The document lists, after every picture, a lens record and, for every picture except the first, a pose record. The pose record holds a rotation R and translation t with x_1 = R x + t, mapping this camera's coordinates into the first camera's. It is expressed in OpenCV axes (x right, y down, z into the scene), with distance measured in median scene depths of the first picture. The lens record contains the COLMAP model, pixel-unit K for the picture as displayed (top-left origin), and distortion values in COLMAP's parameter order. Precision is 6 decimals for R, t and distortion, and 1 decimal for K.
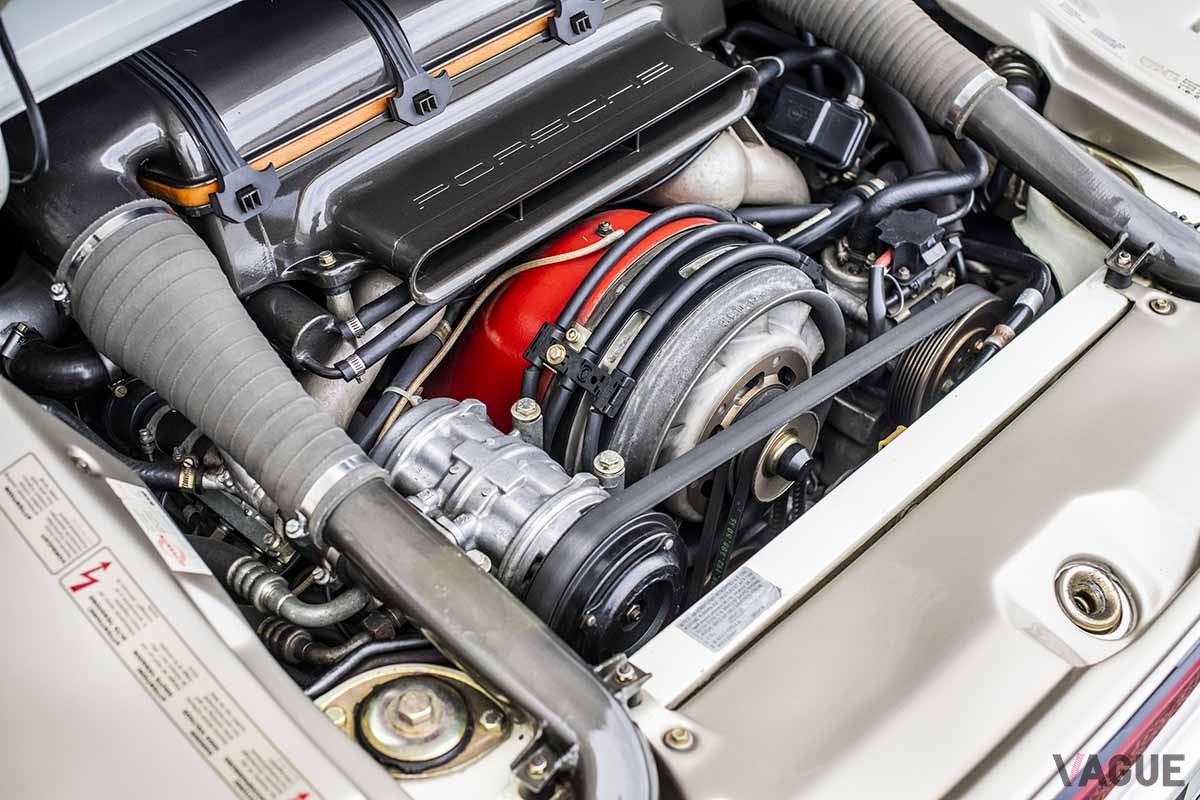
lens RADIAL K [[1802.0, 0, 600.0], [0, 1802.0, 400.0], [0, 0, 1]] dist [-0.108737, -0.027527]
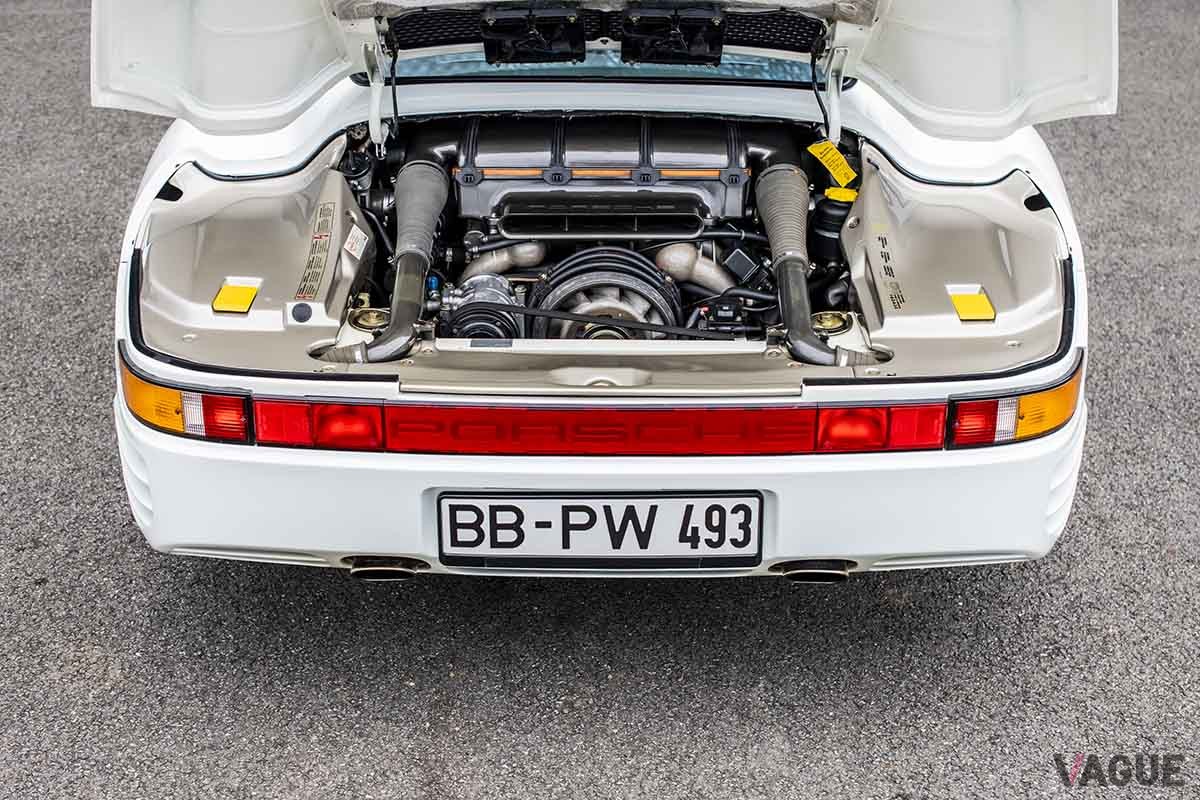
lens RADIAL K [[1802.0, 0, 600.0], [0, 1802.0, 400.0], [0, 0, 1]] dist [-0.108737, -0.027527]
pose [[0.679825, 0.310837, -0.664242, 1.746339], [-0.477422, 0.875105, -0.079110, 0.285331], [0.556692, 0.370905, 0.743319, -0.760173]]
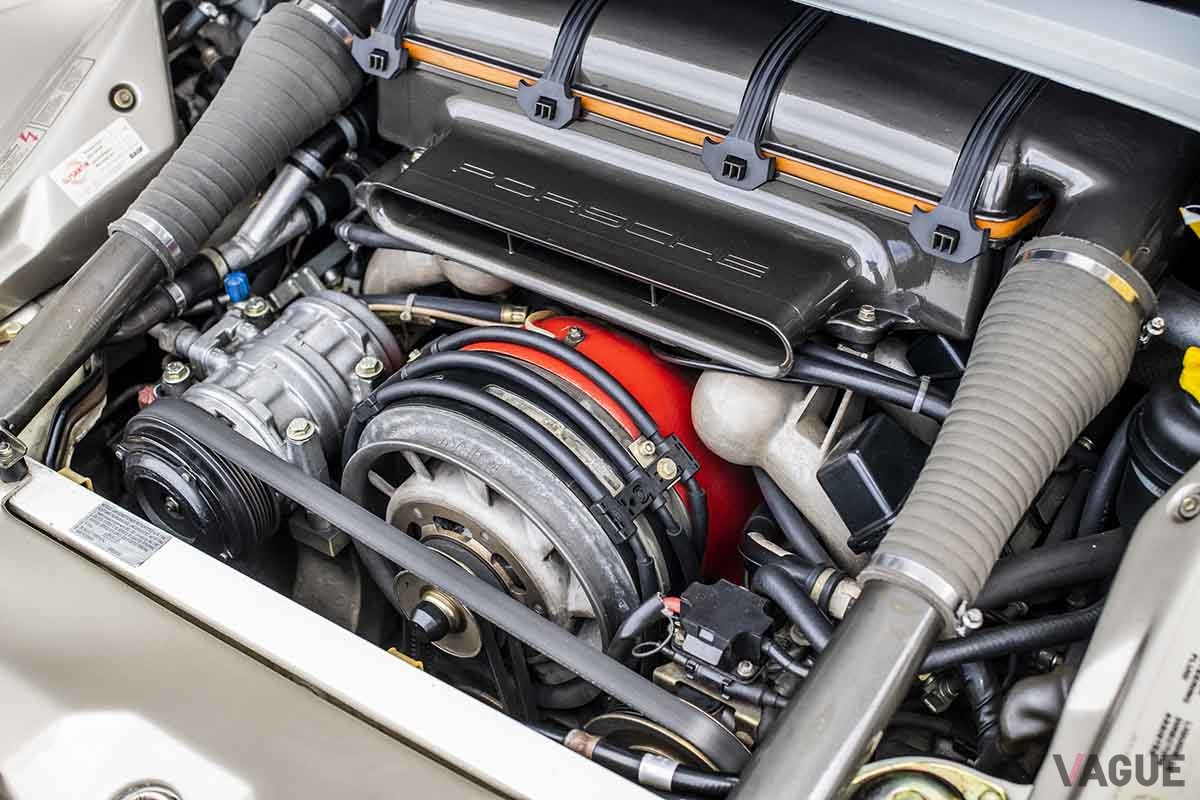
lens RADIAL K [[1802.0, 0, 600.0], [0, 1802.0, 400.0], [0, 0, 1]] dist [-0.108737, -0.027527]
pose [[0.112987, 0.628951, -0.769191, 0.787109], [-0.578719, 0.670937, 0.463603, -0.541008], [0.807662, 0.392764, 0.439793, 0.639743]]
